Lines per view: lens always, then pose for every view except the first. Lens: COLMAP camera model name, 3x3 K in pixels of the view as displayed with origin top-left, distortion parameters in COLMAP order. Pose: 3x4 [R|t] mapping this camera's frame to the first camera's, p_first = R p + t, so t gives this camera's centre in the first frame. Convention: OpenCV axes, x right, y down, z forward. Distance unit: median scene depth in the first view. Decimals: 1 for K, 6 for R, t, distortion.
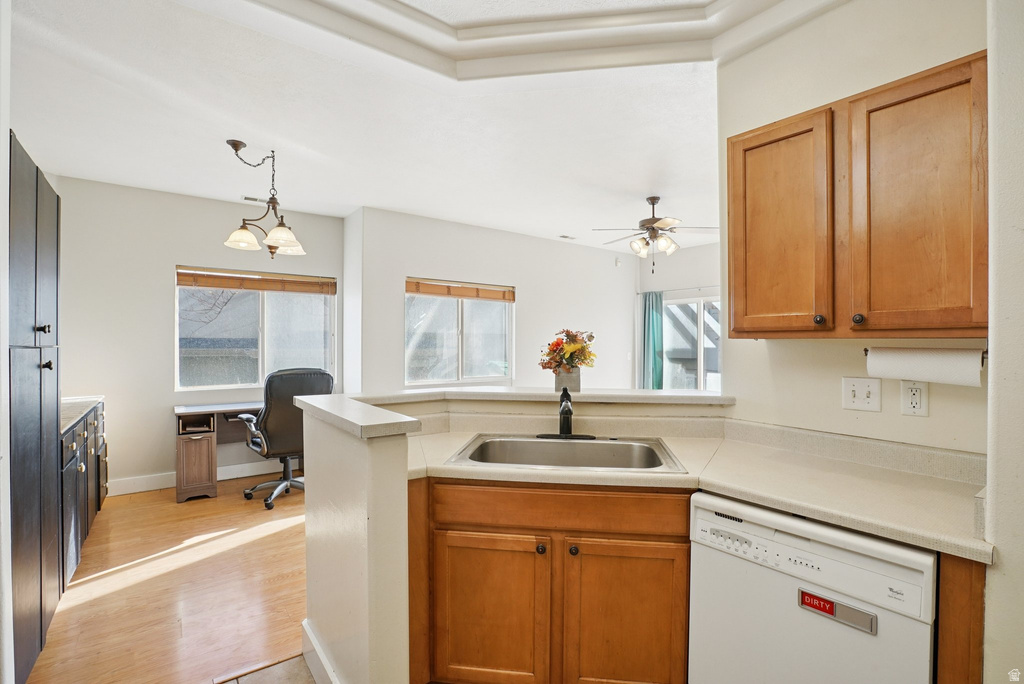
lens RADIAL K [[473.0, 0, 518.3], [0, 473.0, 345.1], [0, 0, 1]] dist [-0.057717, 0.022592]
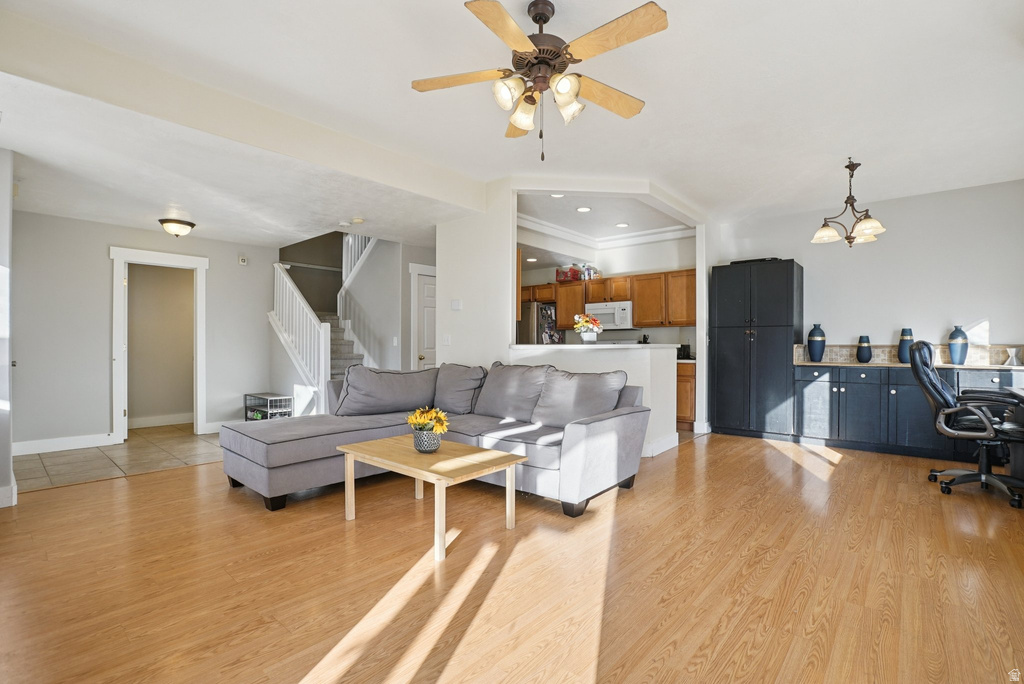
lens RADIAL K [[473.0, 0, 518.3], [0, 473.0, 345.1], [0, 0, 1]] dist [-0.057717, 0.022592]
pose [[-0.977631, -0.002877, -0.210306, 0.481465], [-0.003248, 0.999994, 0.001423, 0.057765], [0.210301, 0.002074, -0.977635, 1.713495]]
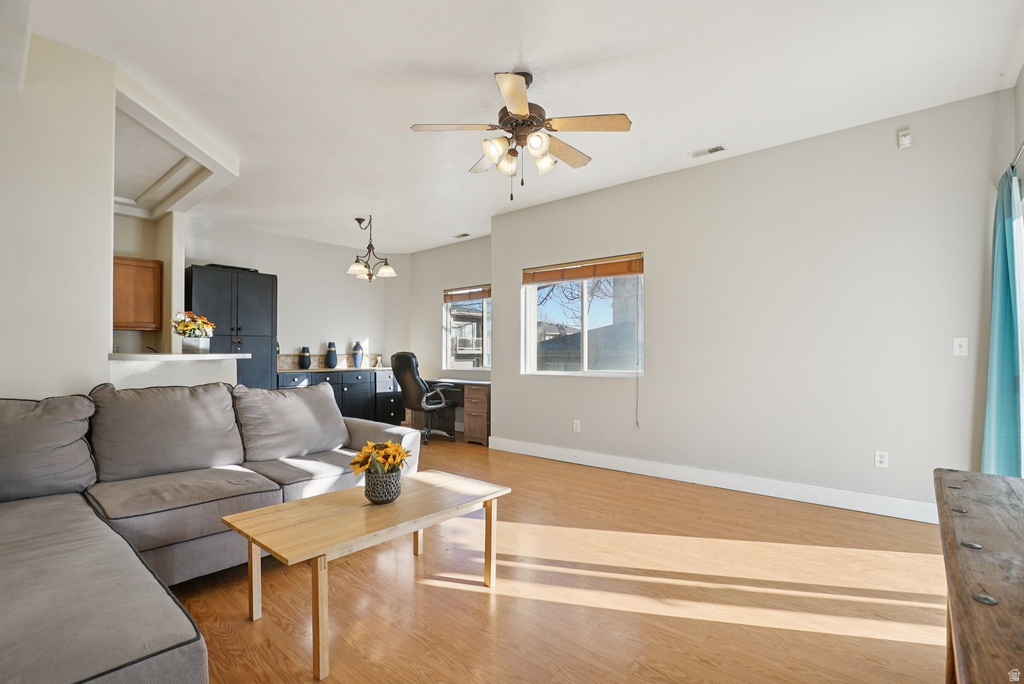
lens RADIAL K [[477.6, 0, 512.9], [0, 477.6, 358.0], [0, 0, 1]] dist [-0.057990, 0.017532]
pose [[0.203015, 0.004304, -0.979166, 1.027620], [-0.003499, 0.999987, 0.003670, 0.060259], [0.979169, 0.002681, 0.203027, 0.997086]]
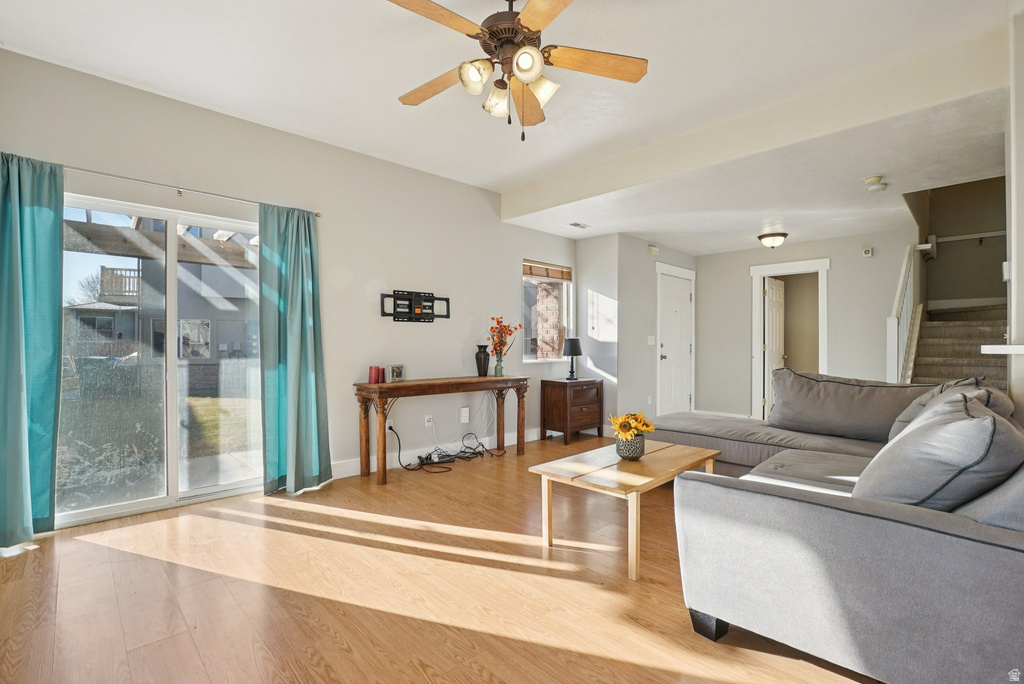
lens RADIAL K [[474.4, 0, 520.2], [0, 474.4, 341.4], [0, 0, 1]] dist [-0.058984, 0.022199]
pose [[-0.120894, 0.005425, 0.992651, -0.206000], [-0.000476, 0.999985, -0.005523, 0.057585], [-0.992665, -0.001140, -0.120890, 1.206992]]
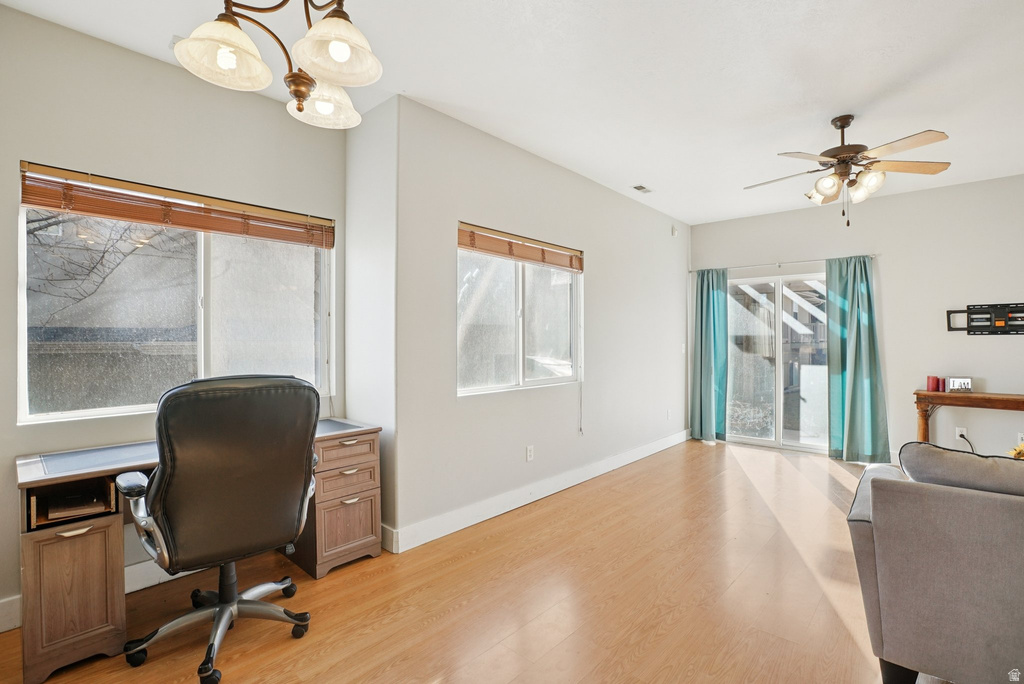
lens RADIAL K [[474.4, 0, 520.2], [0, 474.4, 341.4], [0, 0, 1]] dist [-0.058984, 0.022199]
pose [[0.981942, -0.002589, 0.189166, -0.359231], [0.001565, 0.999983, 0.005561, 0.012914], [-0.189177, -0.005164, 0.981929, 0.487466]]
